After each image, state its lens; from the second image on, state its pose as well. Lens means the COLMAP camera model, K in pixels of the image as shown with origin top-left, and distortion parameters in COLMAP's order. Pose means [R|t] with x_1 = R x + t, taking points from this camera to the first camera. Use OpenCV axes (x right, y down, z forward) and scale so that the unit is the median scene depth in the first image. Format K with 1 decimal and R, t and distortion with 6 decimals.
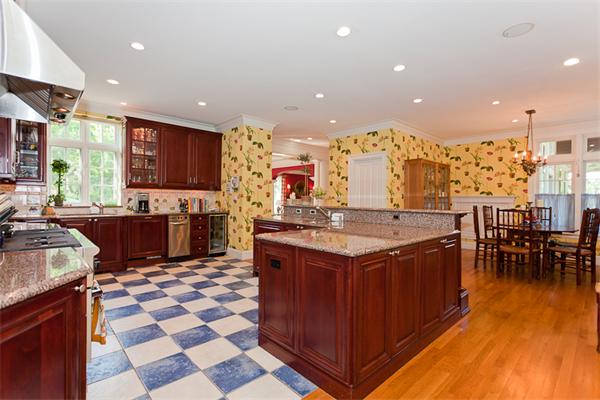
lens RADIAL K [[284.9, 0, 297.3], [0, 284.9, 200.3], [0, 0, 1]] dist [-0.001236, -0.001923]
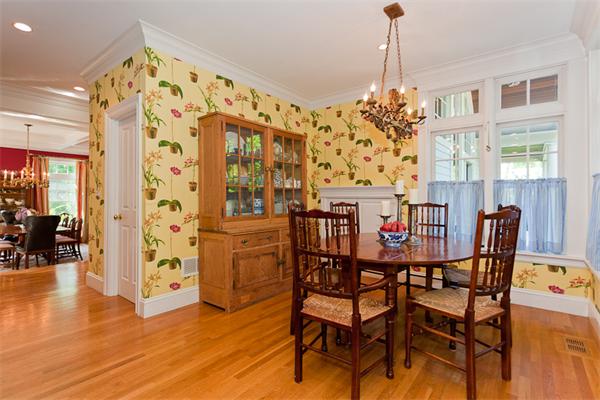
lens RADIAL K [[284.9, 0, 303.0], [0, 284.9, 198.3], [0, 0, 1]] dist [-0.001236, -0.001923]
pose [[0.986107, -0.013533, 0.165557, 0.431037], [0.012509, 0.999896, 0.007226, 0.004488], [-0.165638, -0.005054, 0.986174, 0.407593]]
